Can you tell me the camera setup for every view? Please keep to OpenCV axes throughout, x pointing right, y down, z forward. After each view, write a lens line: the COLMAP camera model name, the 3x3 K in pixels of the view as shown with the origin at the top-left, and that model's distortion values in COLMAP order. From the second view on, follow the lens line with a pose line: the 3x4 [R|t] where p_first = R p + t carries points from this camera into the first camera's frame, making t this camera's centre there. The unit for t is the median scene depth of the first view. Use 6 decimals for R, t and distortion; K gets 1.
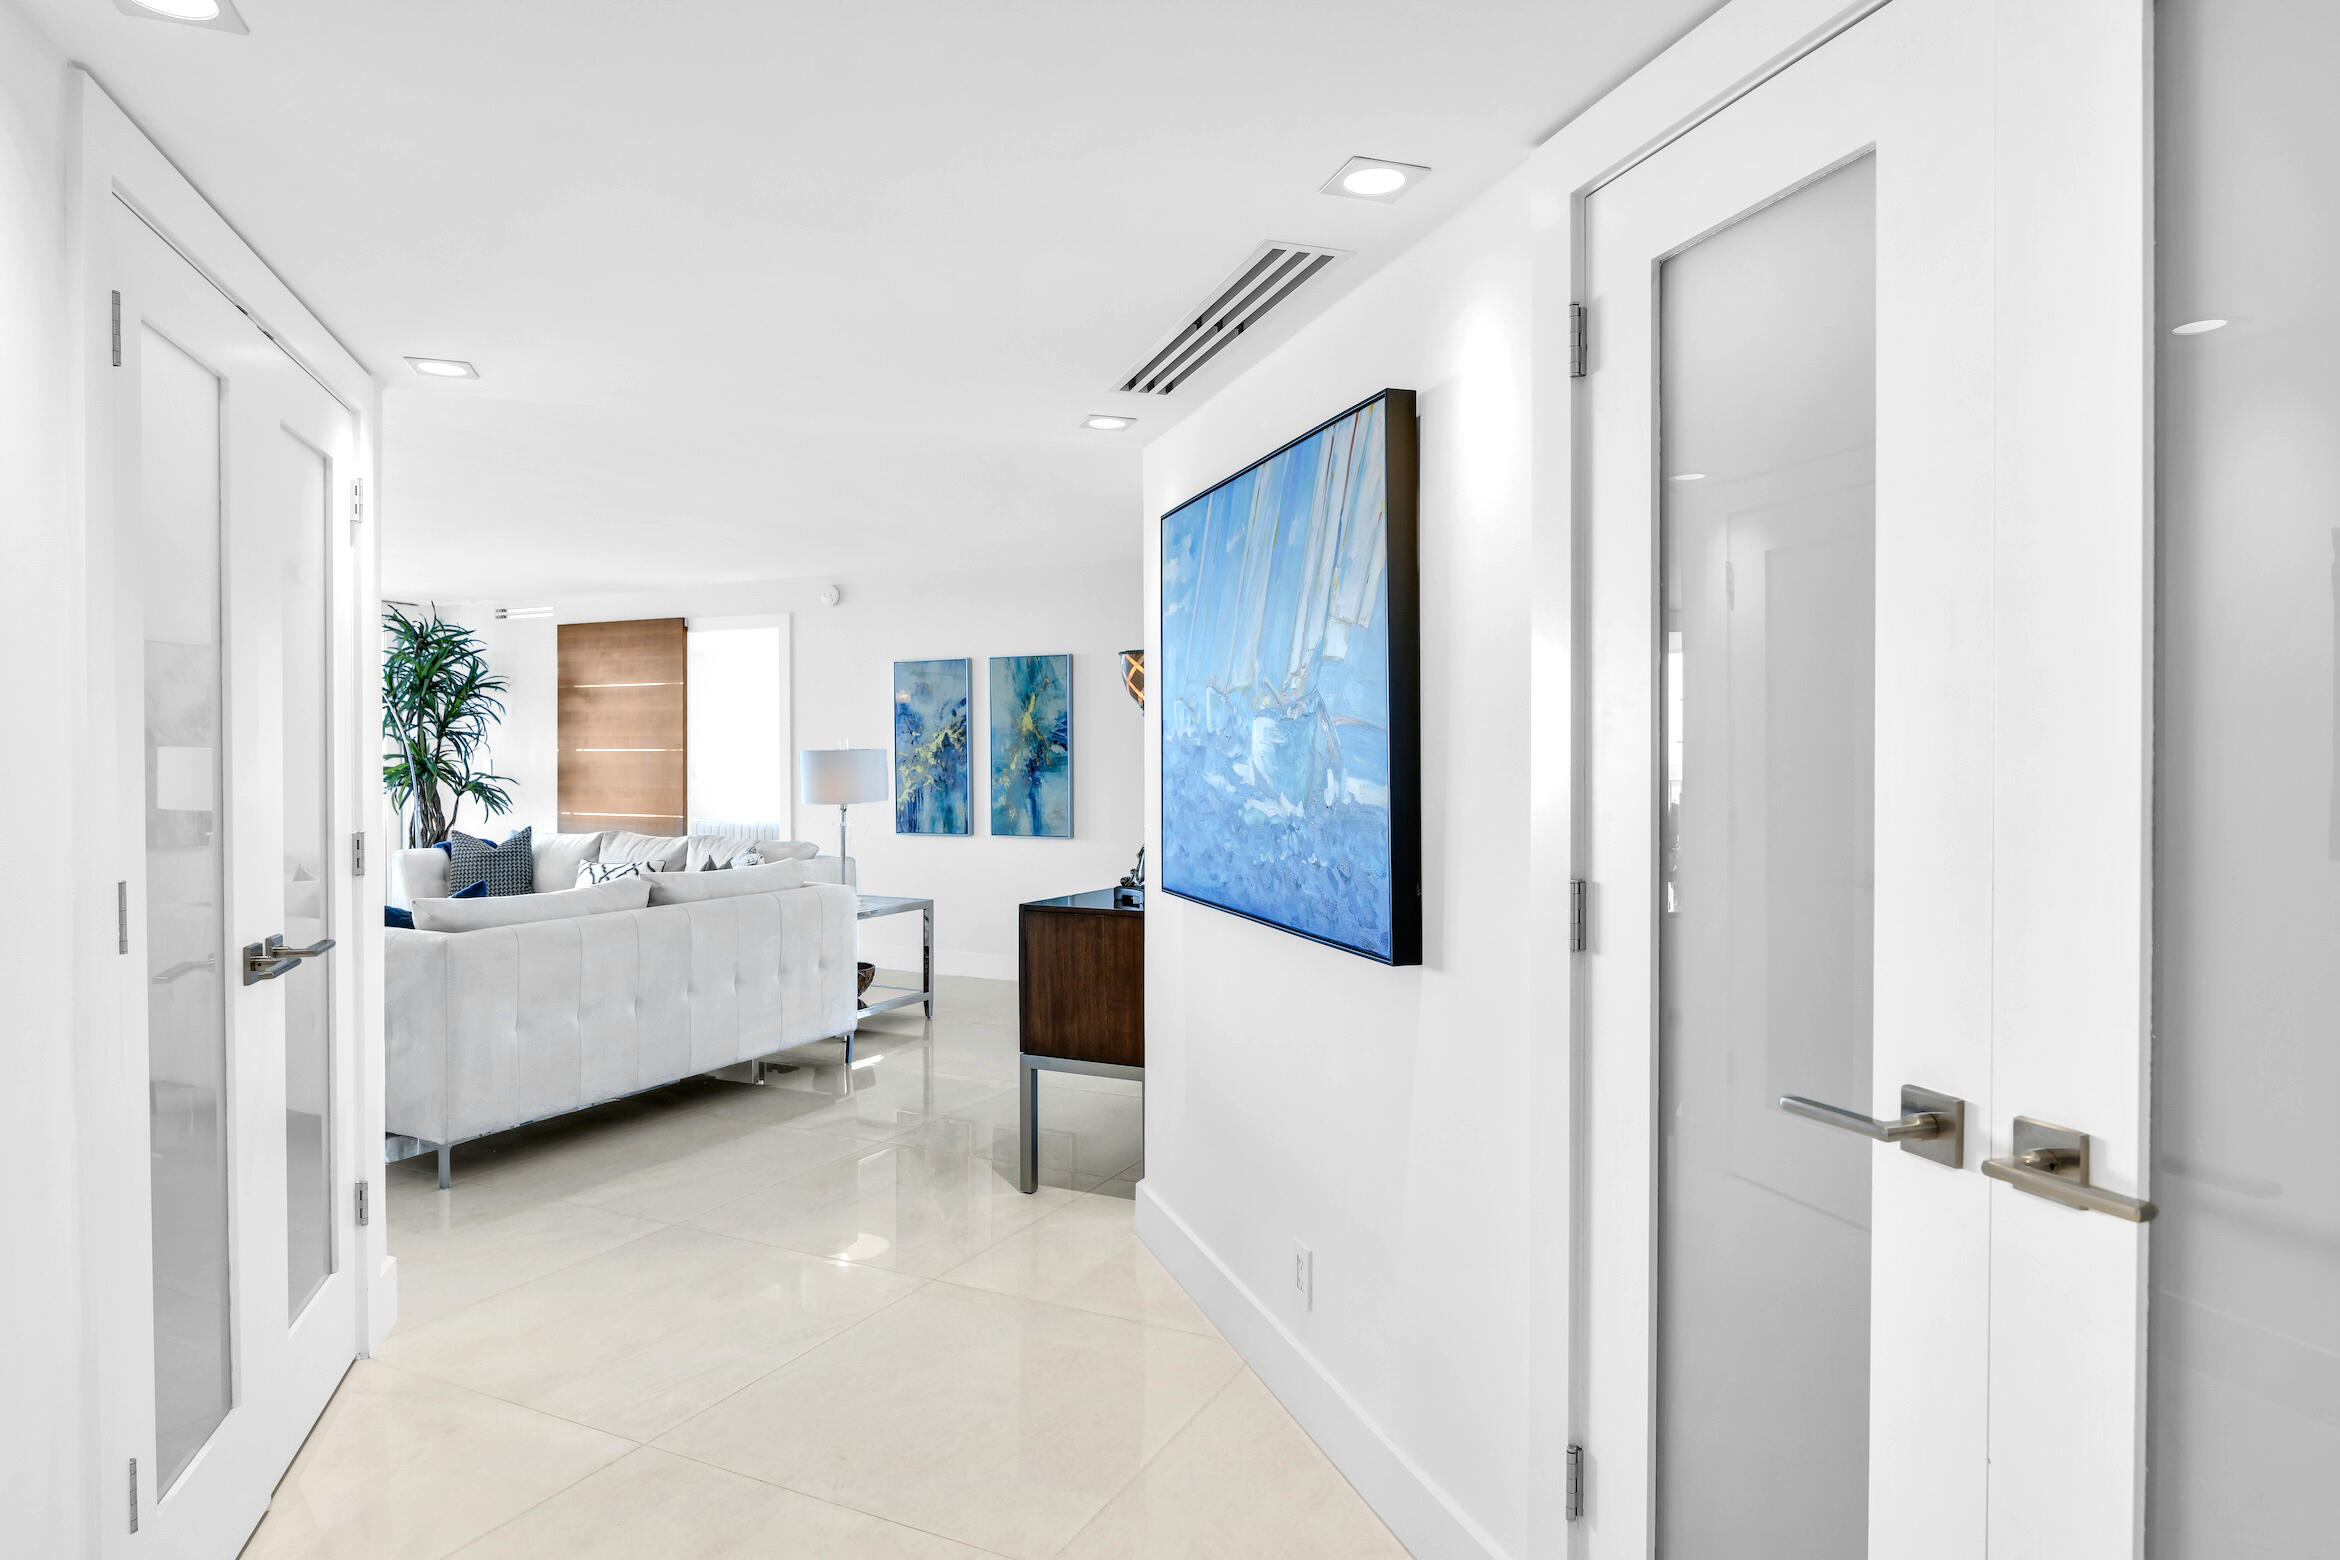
lens RADIAL K [[1117.8, 0, 1155.8], [0, 1117.8, 773.9], [0, 0, 1]] dist [-0.003783, 0.000083]
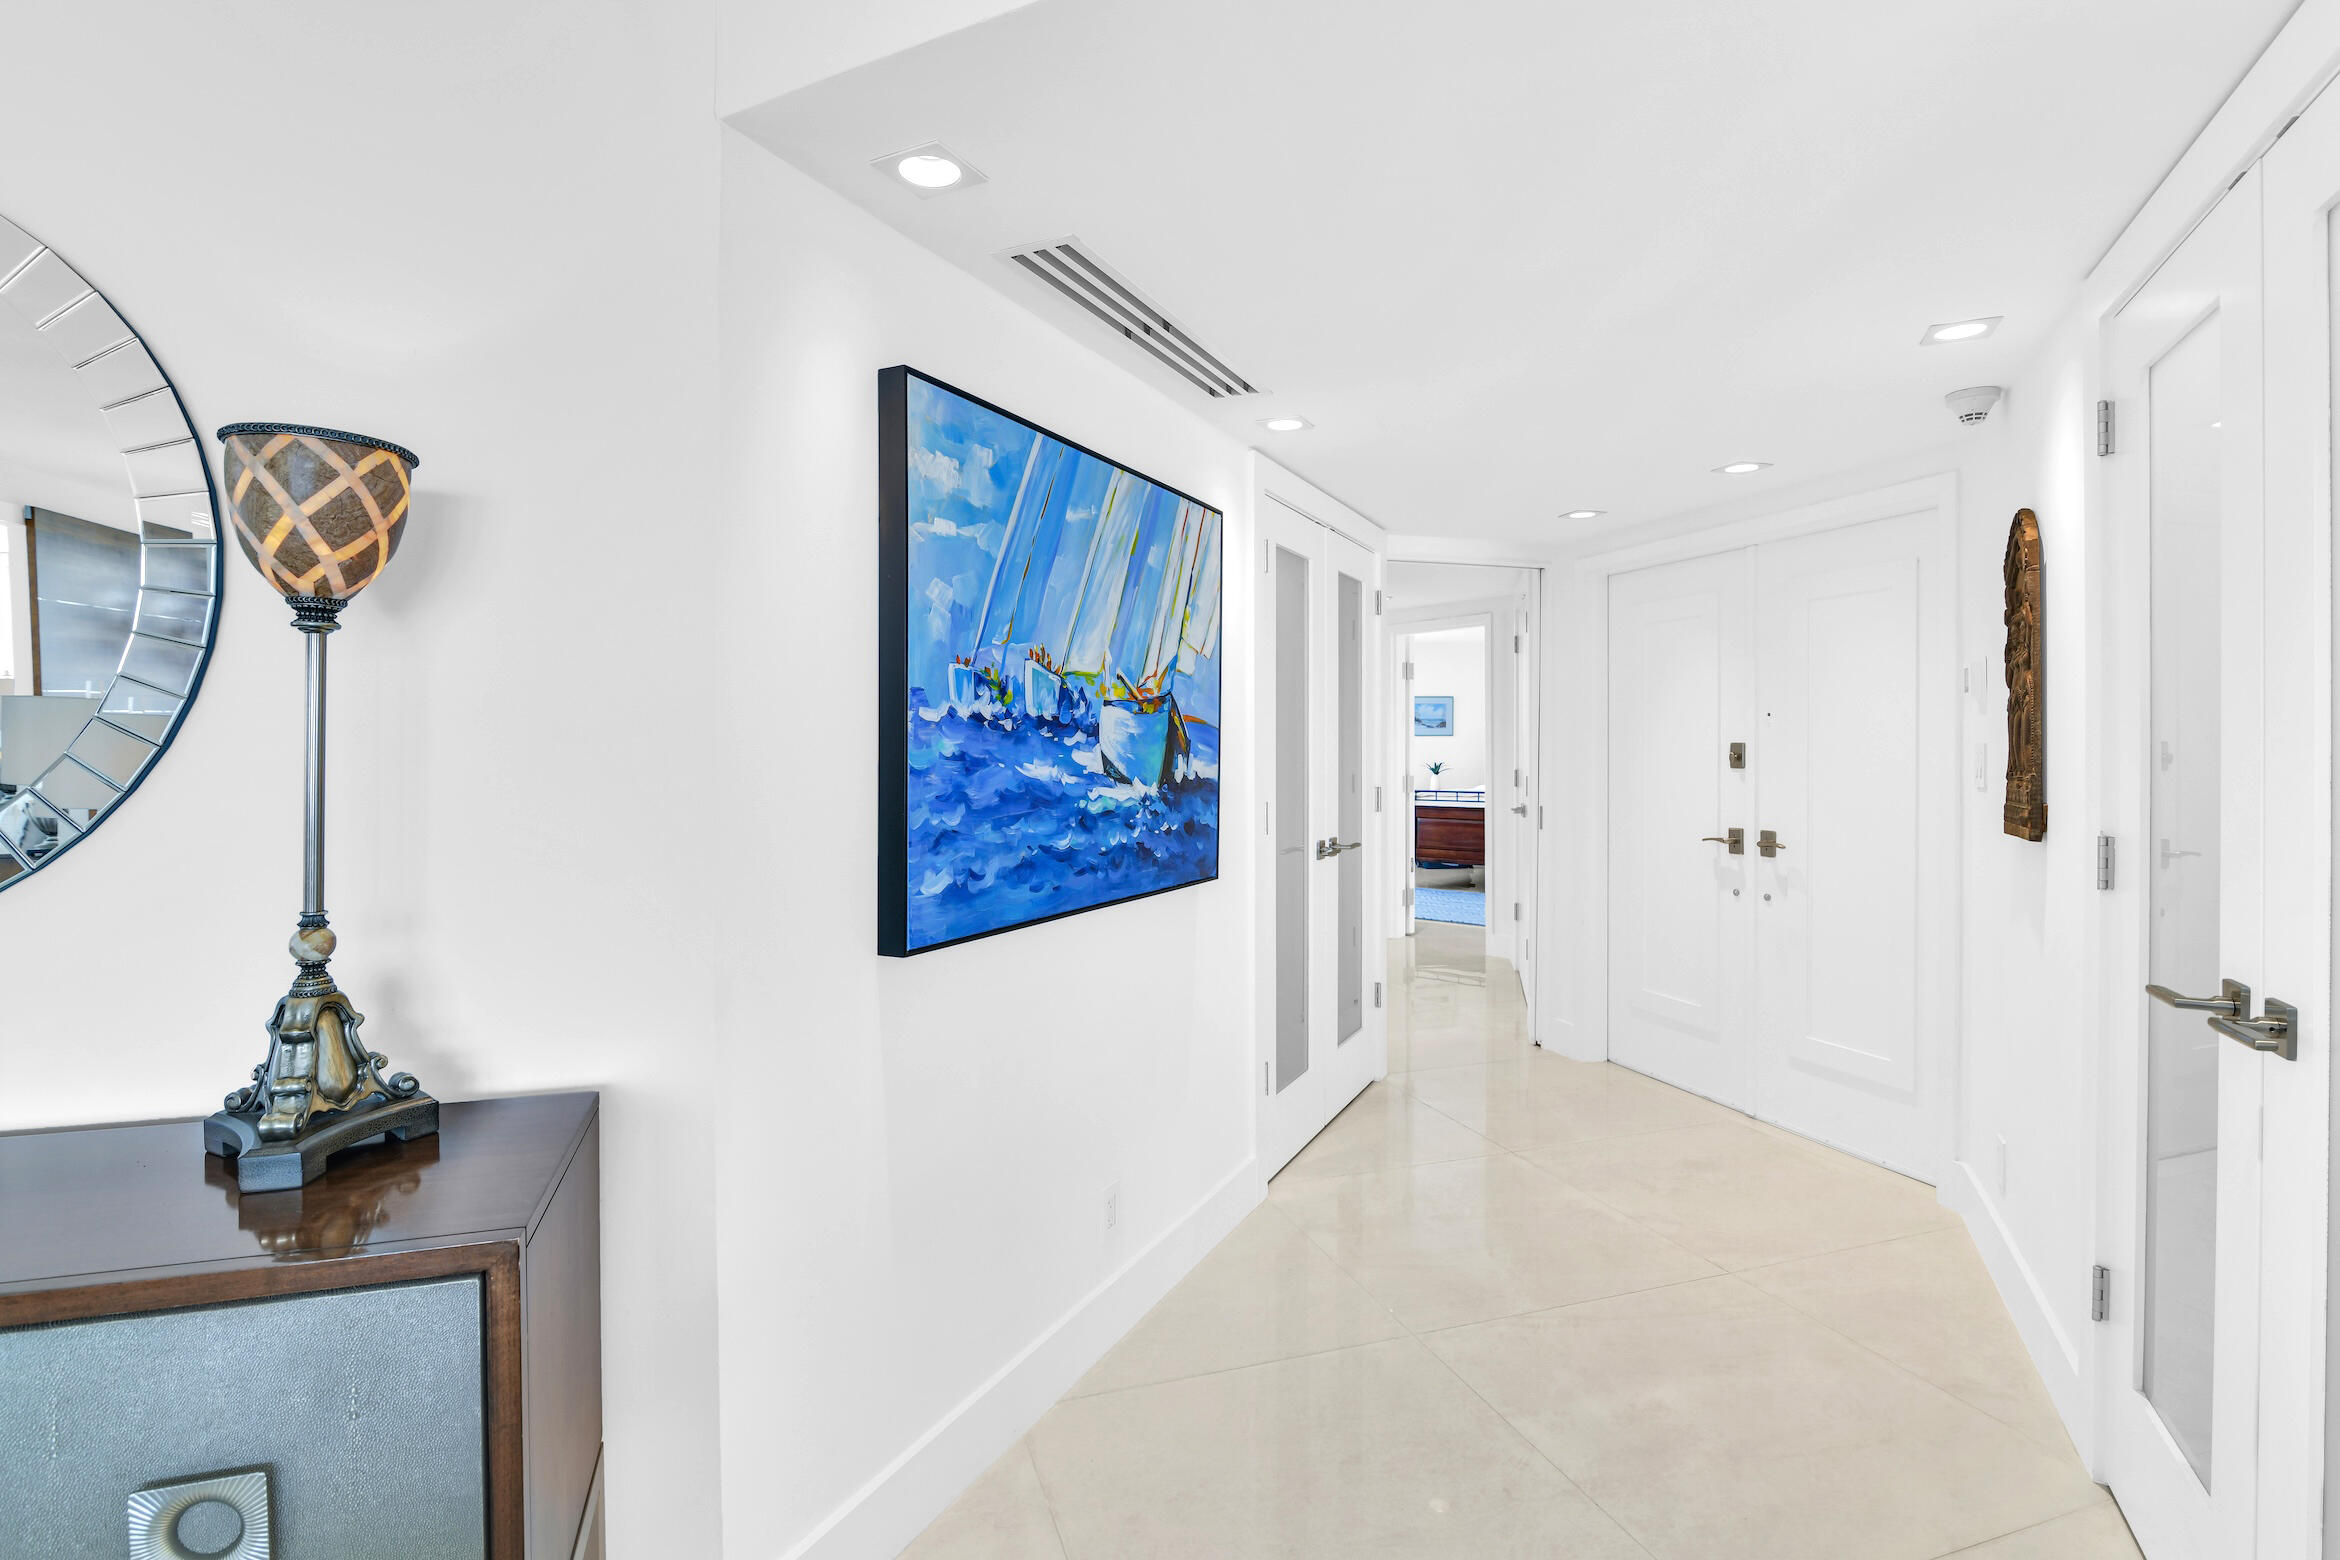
lens RADIAL K [[1117.8, 0, 1154.2], [0, 1117.8, 762.1], [0, 0, 1]] dist [-0.003783, 0.000083]
pose [[-0.667575, -0.006956, 0.744510, -0.715083], [0.013985, 0.999663, 0.021880, -0.021746], [-0.744411, 0.025018, -0.667252, 1.685616]]
